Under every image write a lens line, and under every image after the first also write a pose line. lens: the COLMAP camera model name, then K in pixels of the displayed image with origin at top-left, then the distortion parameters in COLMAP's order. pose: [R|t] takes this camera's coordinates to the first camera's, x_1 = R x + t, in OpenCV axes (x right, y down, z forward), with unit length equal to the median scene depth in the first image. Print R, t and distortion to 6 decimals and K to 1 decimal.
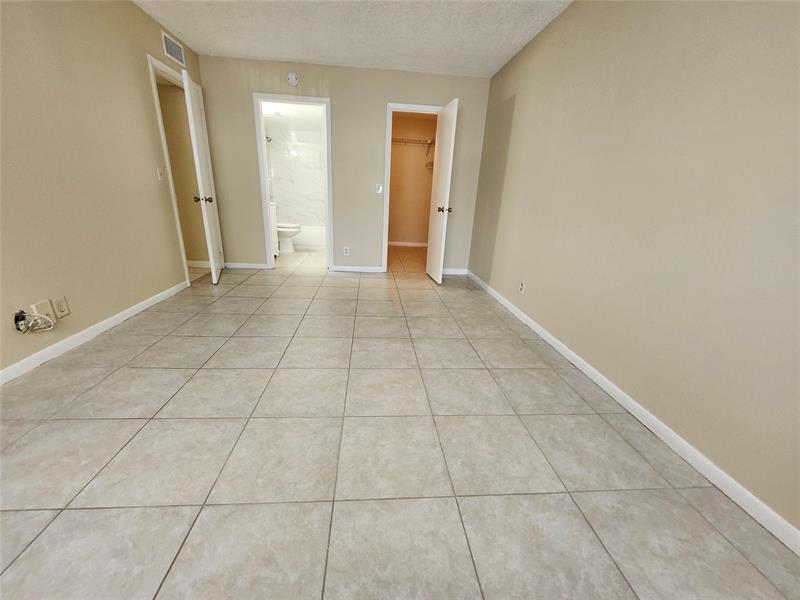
lens RADIAL K [[314.5, 0, 396.1], [0, 314.5, 300.0], [0, 0, 1]] dist [-0.000928, -0.000662]
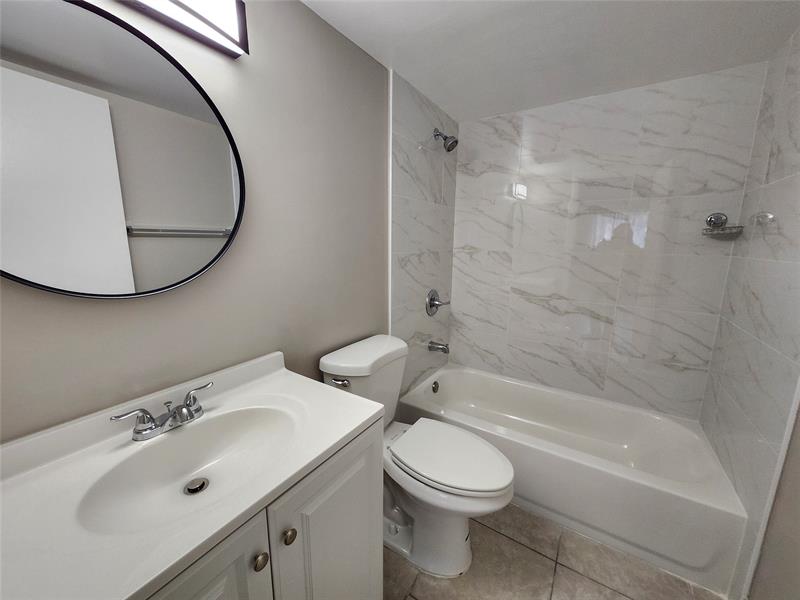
lens RADIAL K [[314.5, 0, 399.1], [0, 314.5, 300.9], [0, 0, 1]] dist [-0.000928, -0.000662]
pose [[0.788981, 0.073075, -0.610057, -0.592098], [-0.177497, 0.977676, -0.112445, -0.765024], [0.588222, 0.197000, 0.784338, 1.913867]]
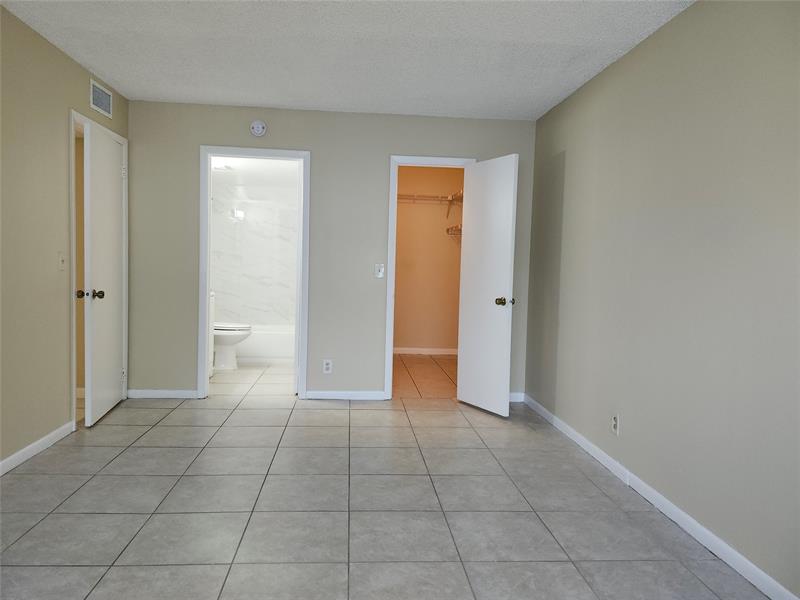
lens RADIAL K [[552.5, 0, 391.4], [0, 552.5, 292.1], [0, 0, 1]] dist [0.075851, -0.078517]
pose [[0.999837, -0.017277, -0.005300, -0.042148], [0.015191, 0.962364, -0.271340, 0.004742], [0.009788, 0.271215, 0.962469, -0.179198]]
